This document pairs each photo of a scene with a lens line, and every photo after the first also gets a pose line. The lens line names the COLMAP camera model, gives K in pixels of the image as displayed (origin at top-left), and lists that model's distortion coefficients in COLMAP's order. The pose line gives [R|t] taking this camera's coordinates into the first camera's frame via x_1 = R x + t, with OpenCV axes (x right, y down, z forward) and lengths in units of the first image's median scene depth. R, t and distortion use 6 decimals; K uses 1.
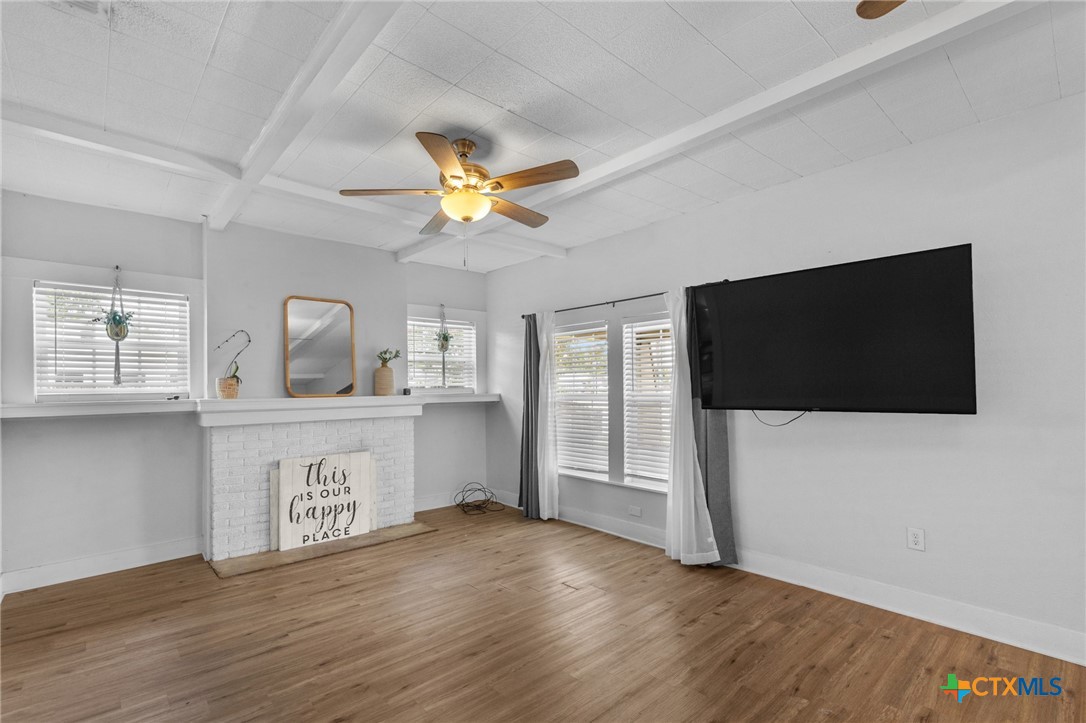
lens RADIAL K [[498.3, 0, 547.2], [0, 498.3, 384.7], [0, 0, 1]] dist [0.001038, 0.000336]
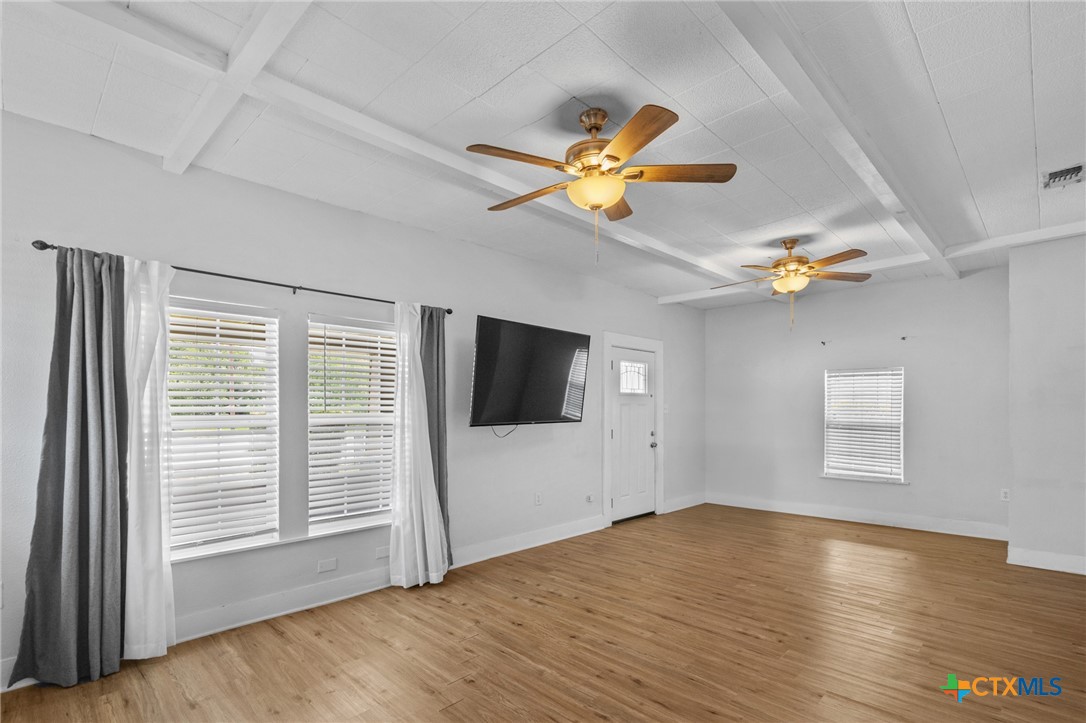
lens RADIAL K [[508.5, 0, 546.2], [0, 508.5, 408.8], [0, 0, 1]] dist [-0.000080, -0.000057]
pose [[-0.053272, 0.004482, 0.998570, -0.652917], [-0.006306, 0.999968, -0.004824, 0.010416], [-0.998560, -0.006554, -0.053242, 0.716736]]
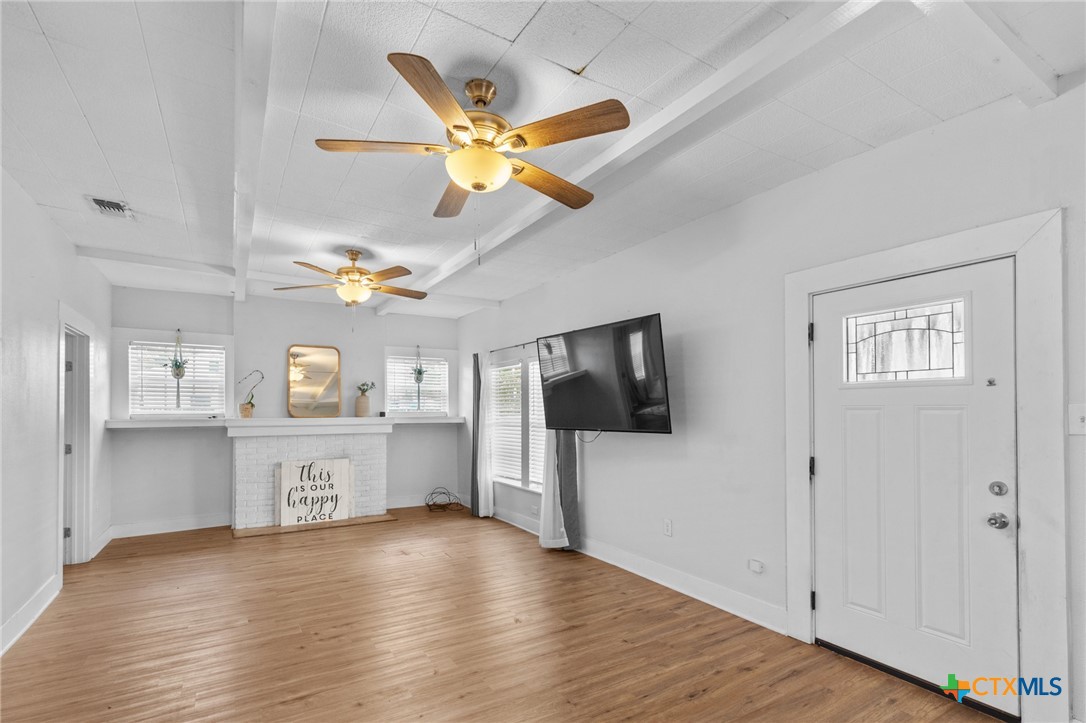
lens RADIAL K [[508.5, 0, 546.2], [0, 508.5, 408.8], [0, 0, 1]] dist [-0.000080, -0.000057]
pose [[0.983429, 0.007234, -0.181147, 0.447554], [-0.007199, 0.999974, 0.000851, -0.005526], [0.181149, 0.000468, 0.983456, -0.272321]]
